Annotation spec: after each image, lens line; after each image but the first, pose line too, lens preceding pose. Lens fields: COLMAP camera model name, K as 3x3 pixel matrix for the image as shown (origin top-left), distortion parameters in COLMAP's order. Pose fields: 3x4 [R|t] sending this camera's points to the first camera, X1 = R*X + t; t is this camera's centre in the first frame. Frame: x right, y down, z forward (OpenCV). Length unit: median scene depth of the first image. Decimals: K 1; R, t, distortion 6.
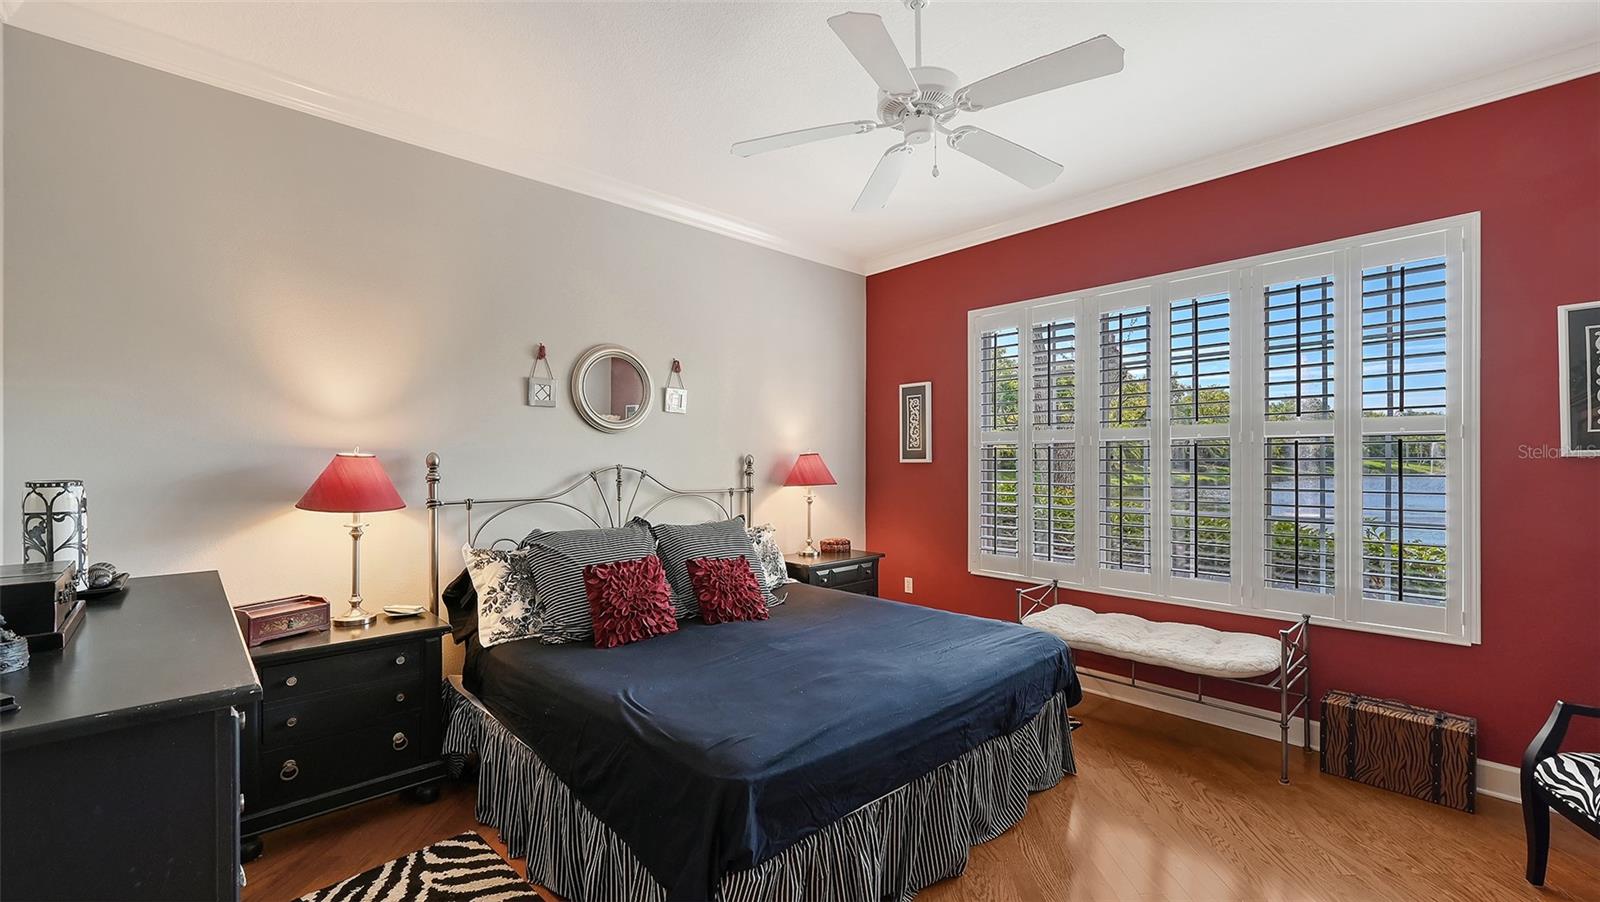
lens RADIAL K [[651.5, 0, 796.1], [0, 651.5, 455.5], [0, 0, 1]] dist [-0.001665, 0.000074]
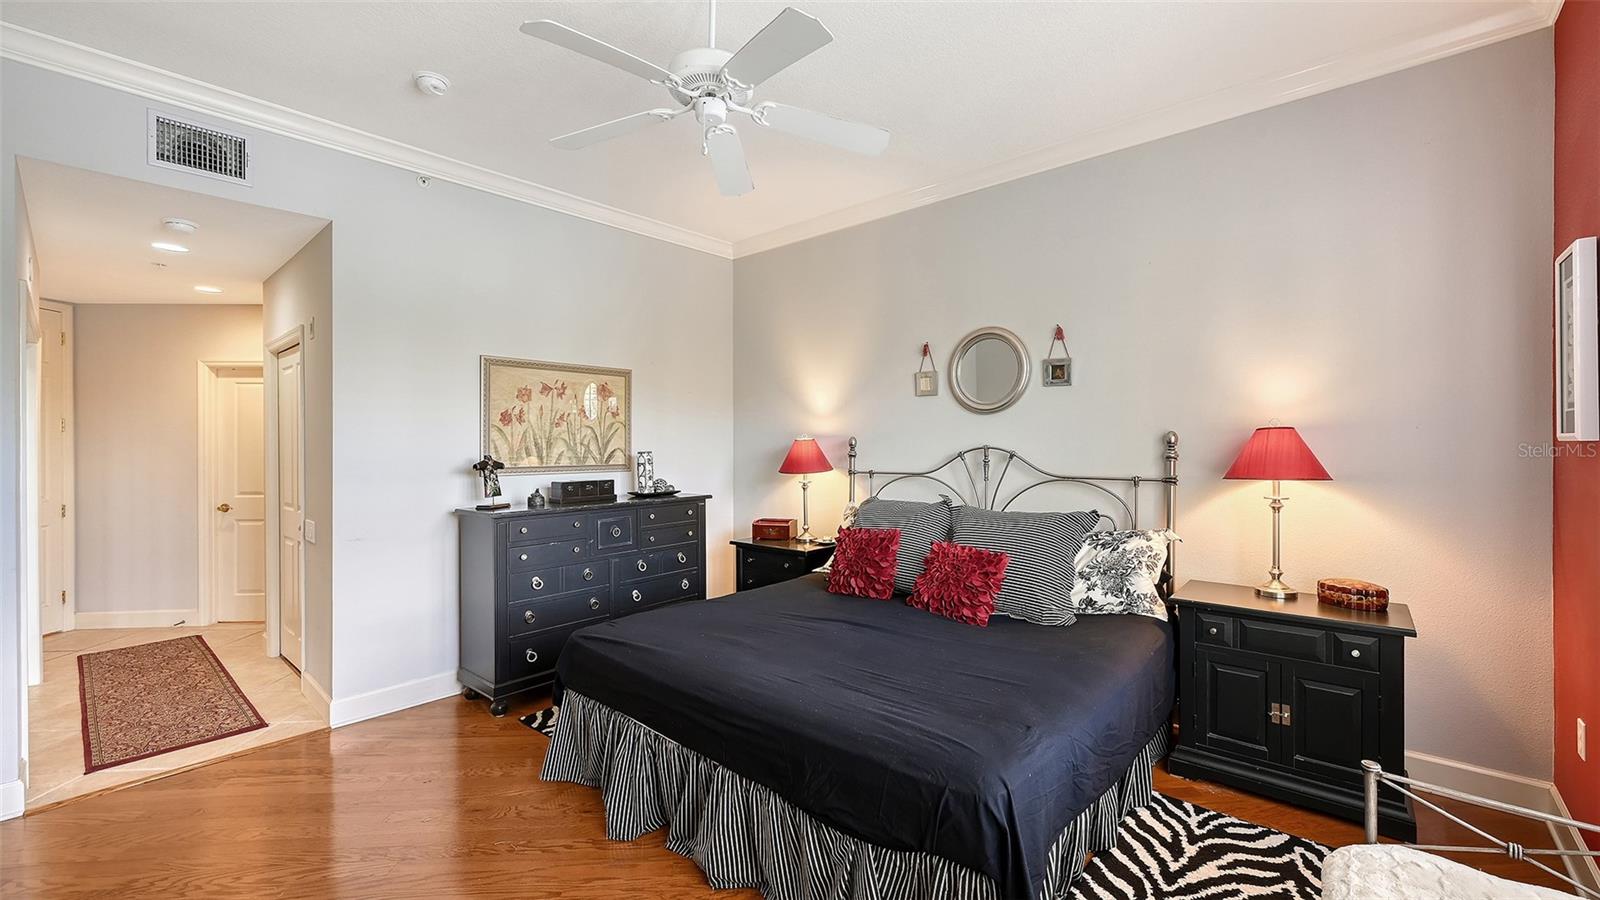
lens RADIAL K [[650.6, 0, 795.8], [0, 650.6, 446.5], [0, 0, 1]] dist [-0.001095, -0.000016]
pose [[0.086658, 0.015997, -0.996110, 0.716026], [0.024310, 0.999539, 0.018167, -0.010061], [0.995942, -0.025790, 0.086229, 0.617072]]
